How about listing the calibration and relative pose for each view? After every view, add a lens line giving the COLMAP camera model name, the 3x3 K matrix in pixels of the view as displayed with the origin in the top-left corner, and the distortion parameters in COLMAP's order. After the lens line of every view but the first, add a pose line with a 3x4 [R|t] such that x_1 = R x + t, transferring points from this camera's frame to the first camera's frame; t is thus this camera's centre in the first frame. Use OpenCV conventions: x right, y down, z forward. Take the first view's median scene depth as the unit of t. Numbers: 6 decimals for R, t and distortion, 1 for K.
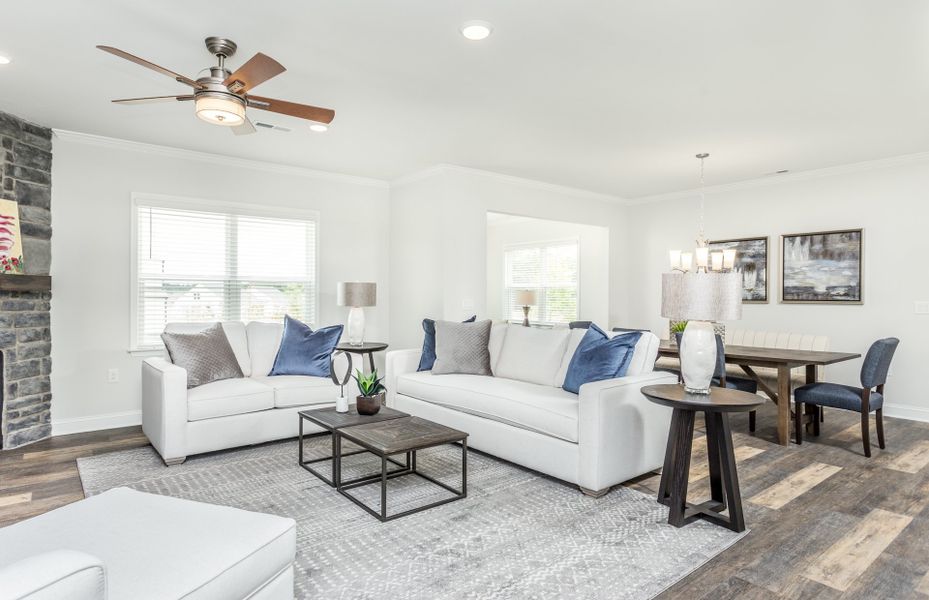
lens RADIAL K [[524.2, 0, 464.9], [0, 524.2, 295.2], [0, 0, 1]] dist [0.014744, 0.001464]
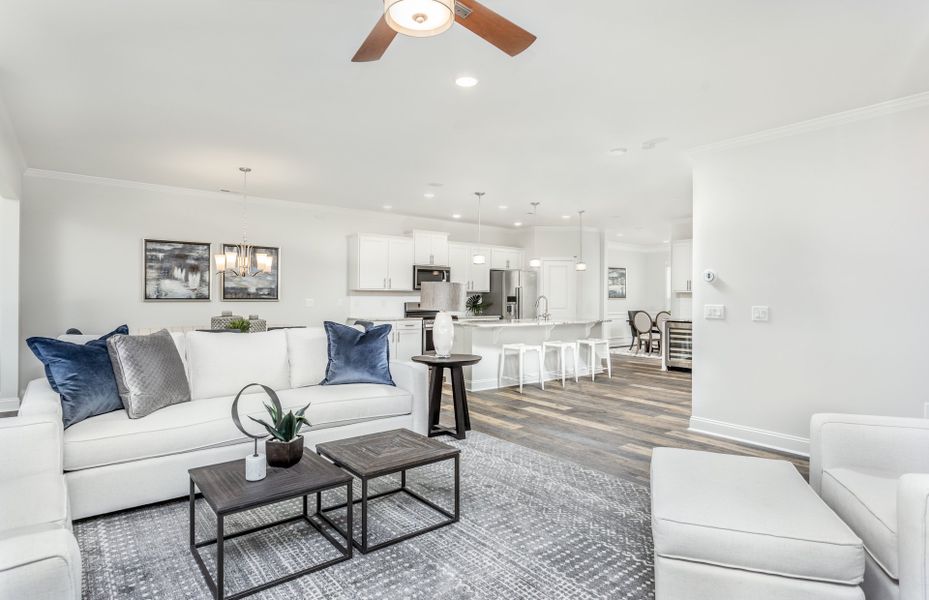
lens RADIAL K [[501.7, 0, 461.4], [0, 501.7, 295.5], [0, 0, 1]] dist [-0.001245, 0.000090]
pose [[-0.002574, -0.001690, 0.999995, -0.535265], [-0.003025, 0.999994, 0.001682, -0.001416], [-0.999992, -0.003020, -0.002579, 0.477869]]
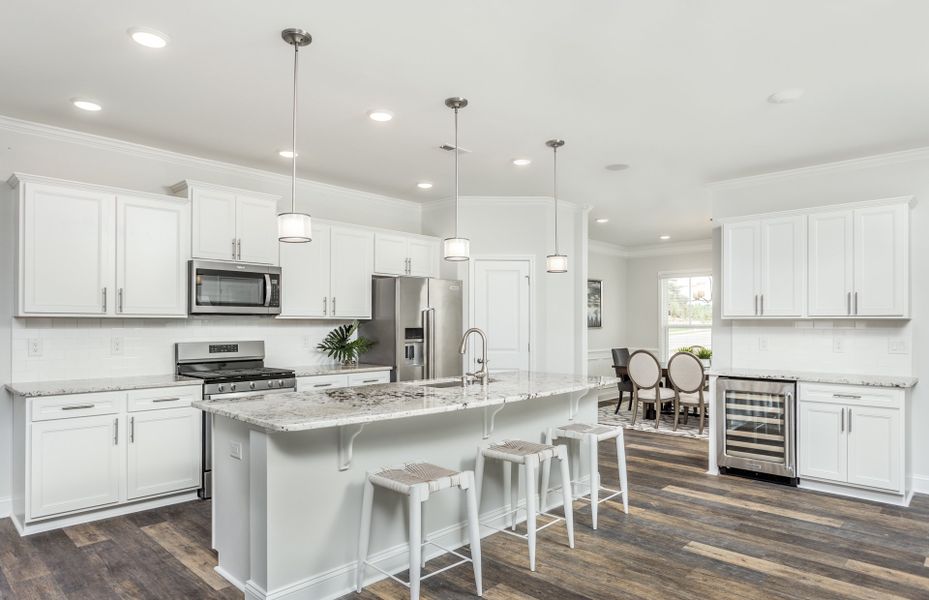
lens RADIAL K [[559.1, 0, 451.3], [0, 559.1, 321.5], [0, 0, 1]] dist [-0.004126, 0.000307]
pose [[-0.126345, -0.000576, 0.991986, 0.139630], [0.002003, 0.999998, 0.000836, -0.006908], [-0.991984, 0.002093, -0.126343, 0.370473]]
